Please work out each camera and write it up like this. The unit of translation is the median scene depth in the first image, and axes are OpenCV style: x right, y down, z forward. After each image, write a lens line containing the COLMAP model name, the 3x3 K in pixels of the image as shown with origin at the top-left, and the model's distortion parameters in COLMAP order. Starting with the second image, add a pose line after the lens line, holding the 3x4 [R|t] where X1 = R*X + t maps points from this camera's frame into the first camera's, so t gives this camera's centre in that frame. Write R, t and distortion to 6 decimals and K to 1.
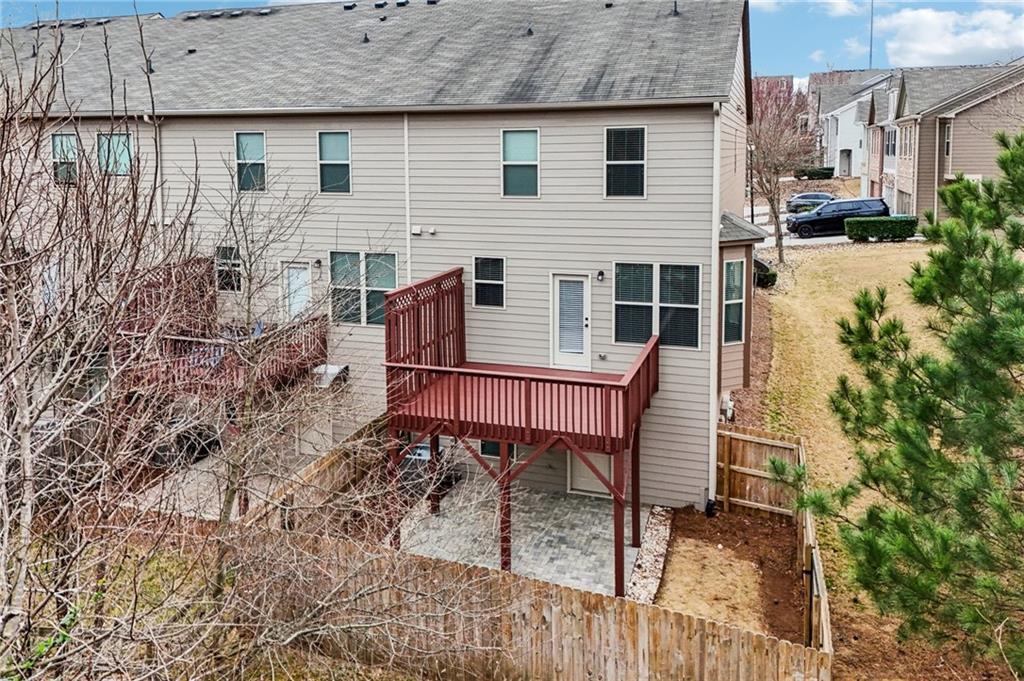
lens RADIAL K [[776.8, 0, 496.7], [0, 776.8, 229.7], [0, 0, 1]] dist [0.003260, -0.004110]
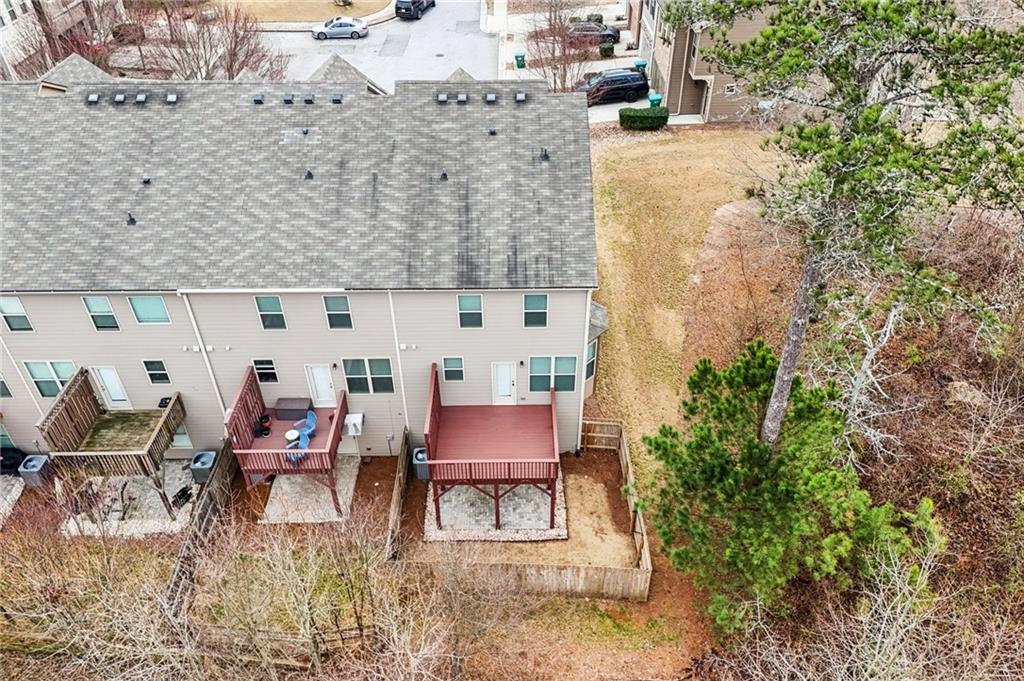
lens RADIAL K [[736.6, 0, 508.5], [0, 736.6, 336.1], [0, 0, 1]] dist [0.069043, -0.005258]
pose [[0.941857, -0.209763, 0.262497, -0.323731], [0.032450, 0.834340, 0.550294, -0.929401], [-0.334443, -0.509780, 0.792636, -0.282425]]
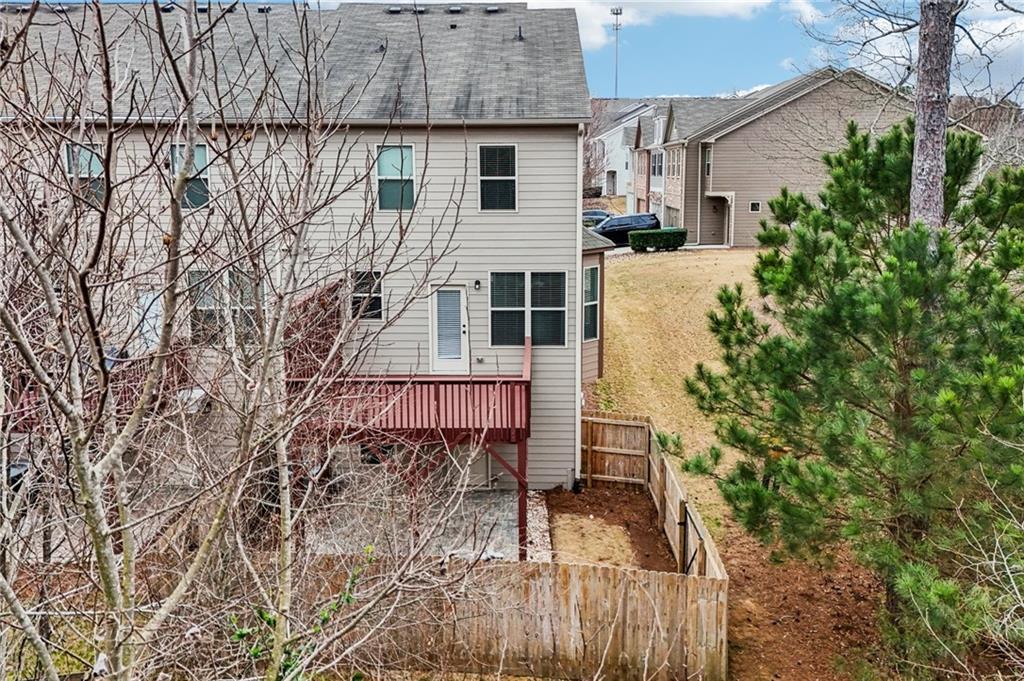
lens RADIAL K [[759.9, 0, 514.0], [0, 759.9, 293.4], [0, 0, 1]] dist [0.029718, -0.002099]
pose [[0.950391, -0.041101, 0.308330, -0.142500], [0.022928, 0.997792, 0.062335, 0.007082], [-0.310211, -0.052173, 0.949235, -0.010471]]
